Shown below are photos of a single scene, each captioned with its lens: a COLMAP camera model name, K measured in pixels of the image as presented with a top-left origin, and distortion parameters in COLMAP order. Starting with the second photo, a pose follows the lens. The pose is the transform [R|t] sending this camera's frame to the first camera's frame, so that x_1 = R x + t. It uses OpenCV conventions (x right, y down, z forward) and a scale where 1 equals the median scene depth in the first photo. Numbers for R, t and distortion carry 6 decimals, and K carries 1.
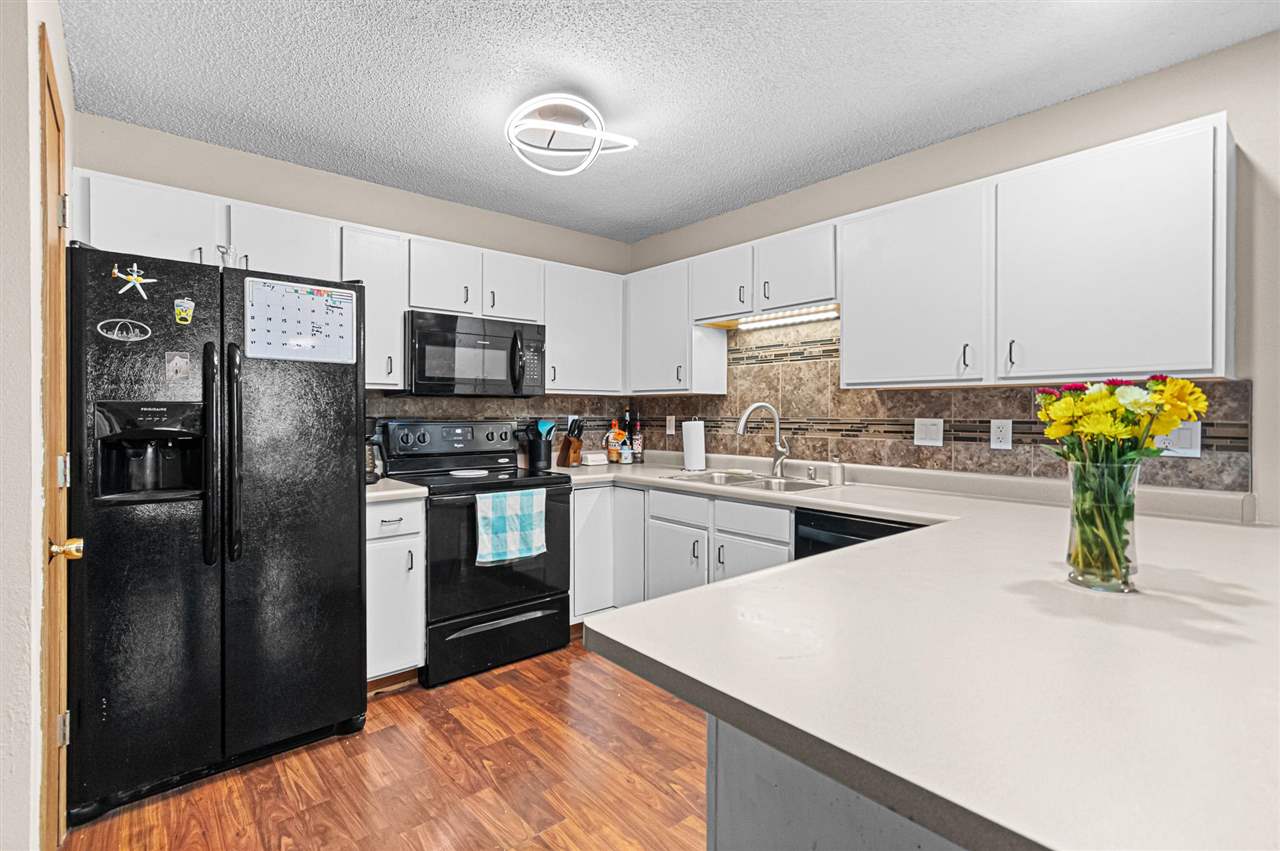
lens RADIAL K [[590.7, 0, 641.0], [0, 590.7, 417.3], [0, 0, 1]] dist [-0.001529, -0.000122]
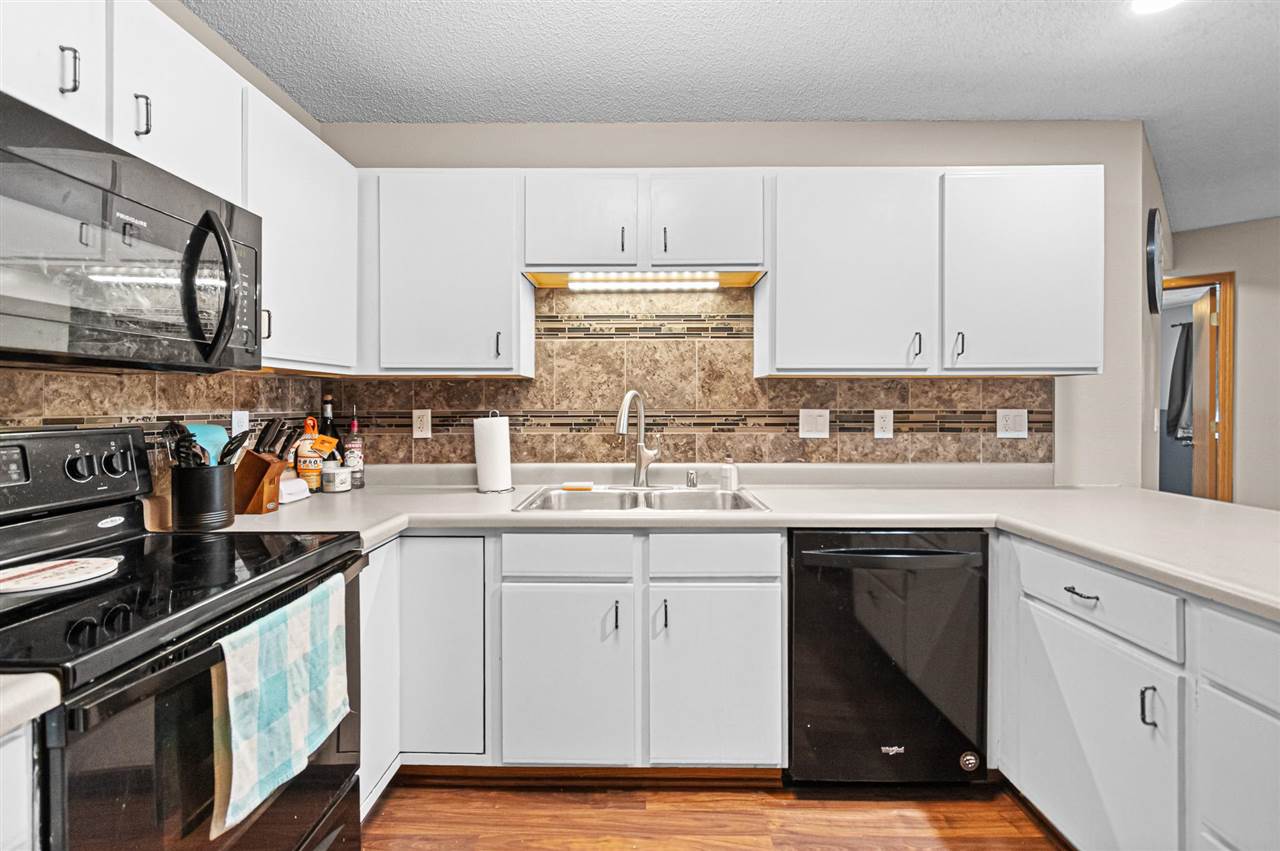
lens RADIAL K [[568.6, 0, 643.5], [0, 568.6, 406.3], [0, 0, 1]] dist [0.004367, 0.000139]
pose [[0.660526, -0.008707, 0.750752, -0.332357], [0.008977, 0.999953, 0.003698, -0.007549], [-0.750749, 0.004297, 0.660574, 0.528822]]
